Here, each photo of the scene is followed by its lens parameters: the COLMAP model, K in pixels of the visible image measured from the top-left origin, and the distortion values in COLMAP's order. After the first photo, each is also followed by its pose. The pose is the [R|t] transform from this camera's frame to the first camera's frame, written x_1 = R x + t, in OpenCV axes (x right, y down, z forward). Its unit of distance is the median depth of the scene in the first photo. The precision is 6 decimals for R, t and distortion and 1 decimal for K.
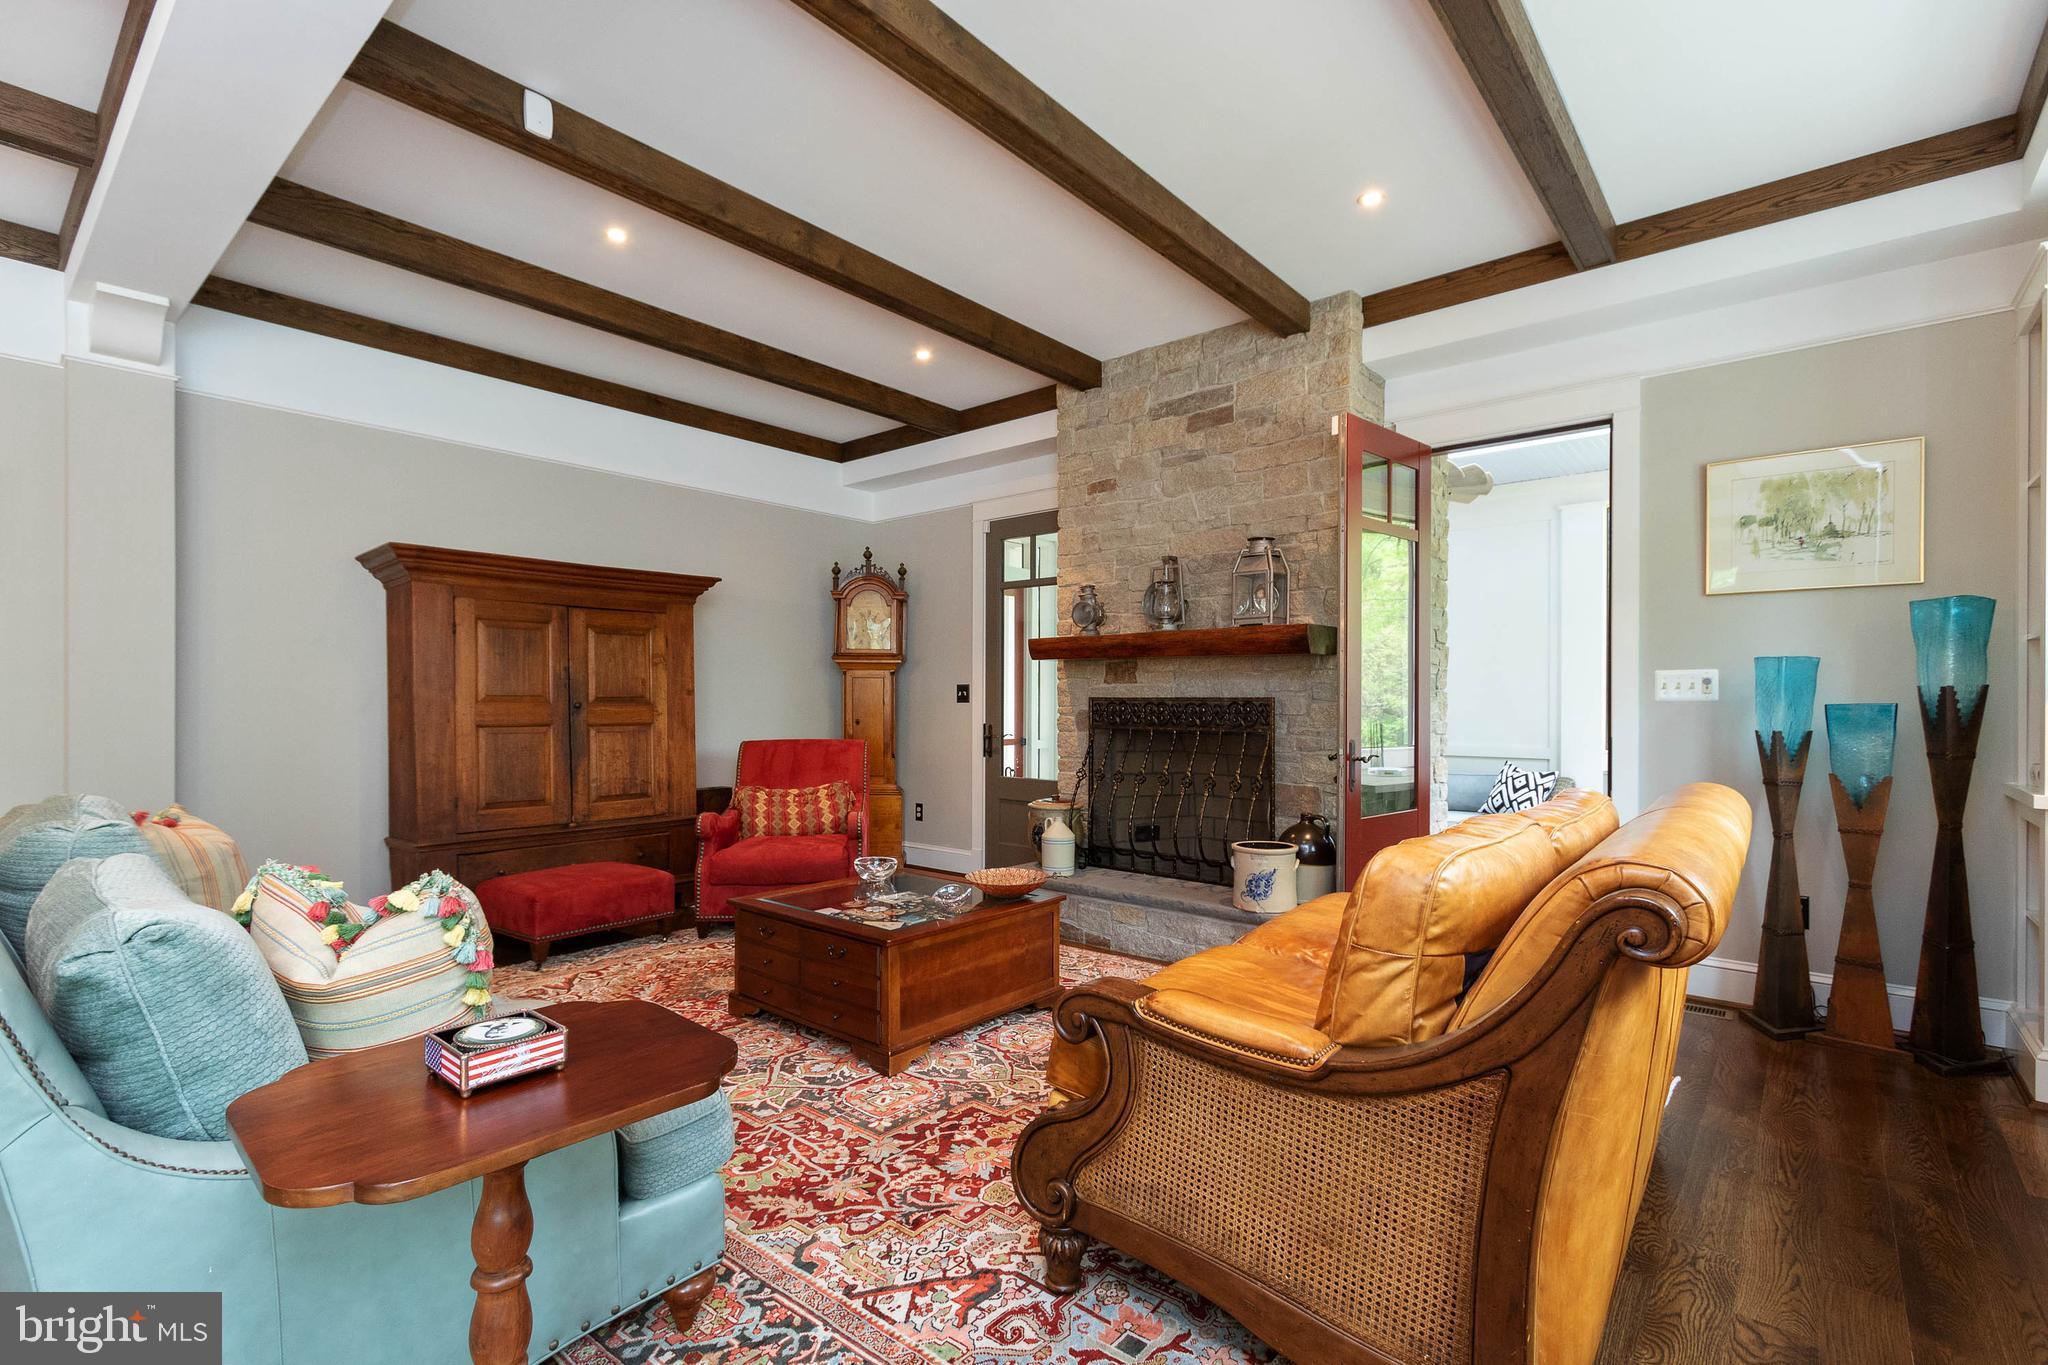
lens RADIAL K [[944.6, 0, 1025.1], [0, 944.6, 688.0], [0, 0, 1]] dist [0.005597, 0.000663]
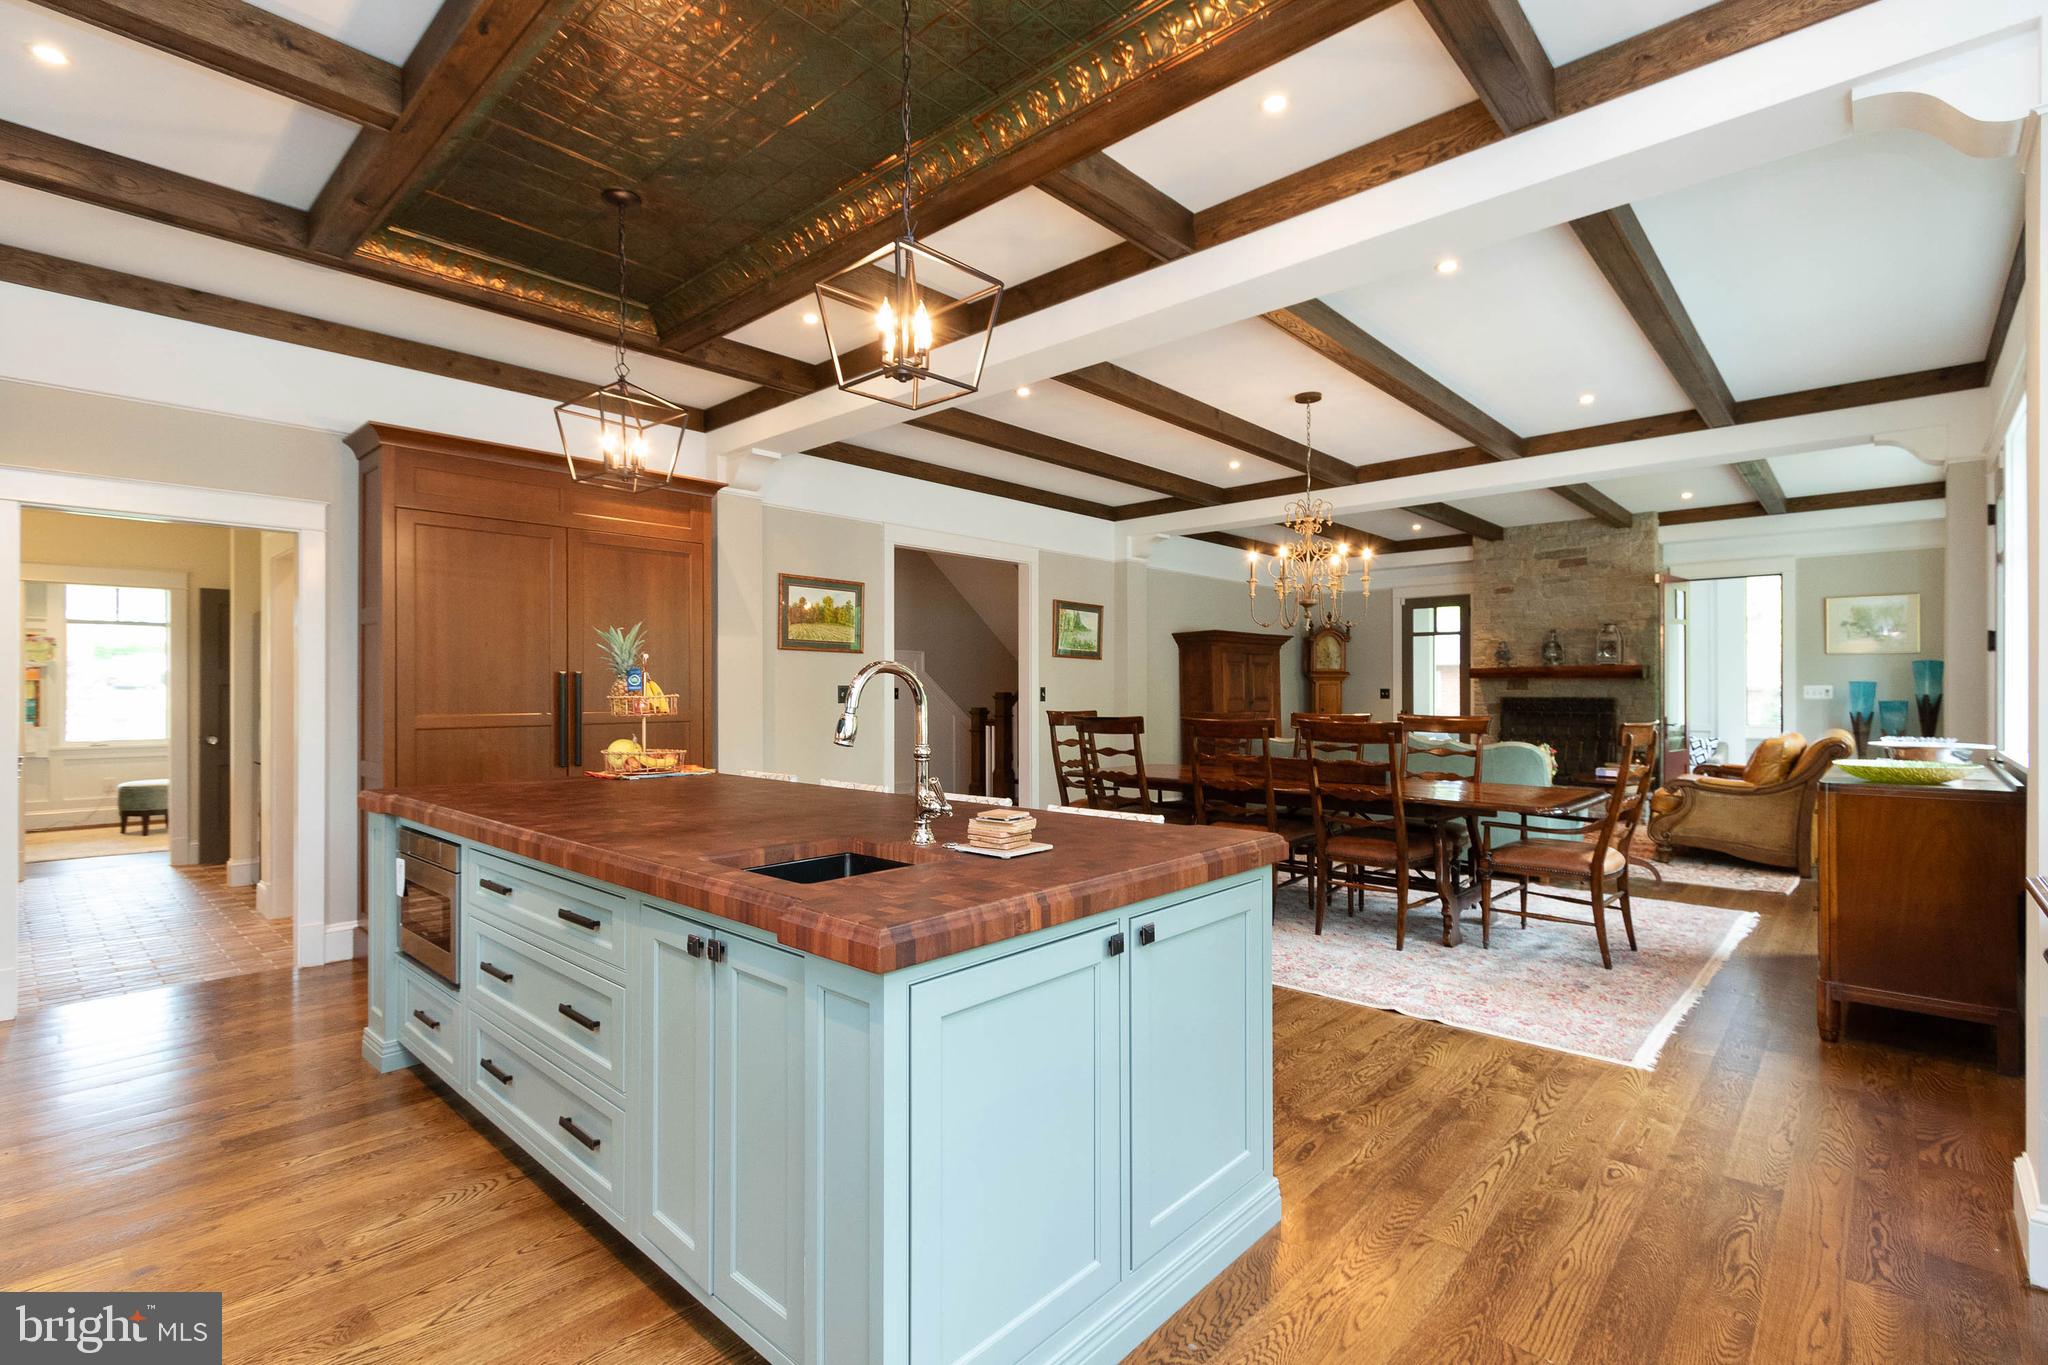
lens RADIAL K [[944.6, 0, 1023.9], [0, 944.6, 685.1], [0, 0, 1]] dist [0.005597, 0.000663]
pose [[0.999892, 0.005490, -0.013596, -0.972769], [-0.005541, 0.999978, -0.003713, -0.001717], [0.013576, 0.003788, 0.999901, -1.082944]]
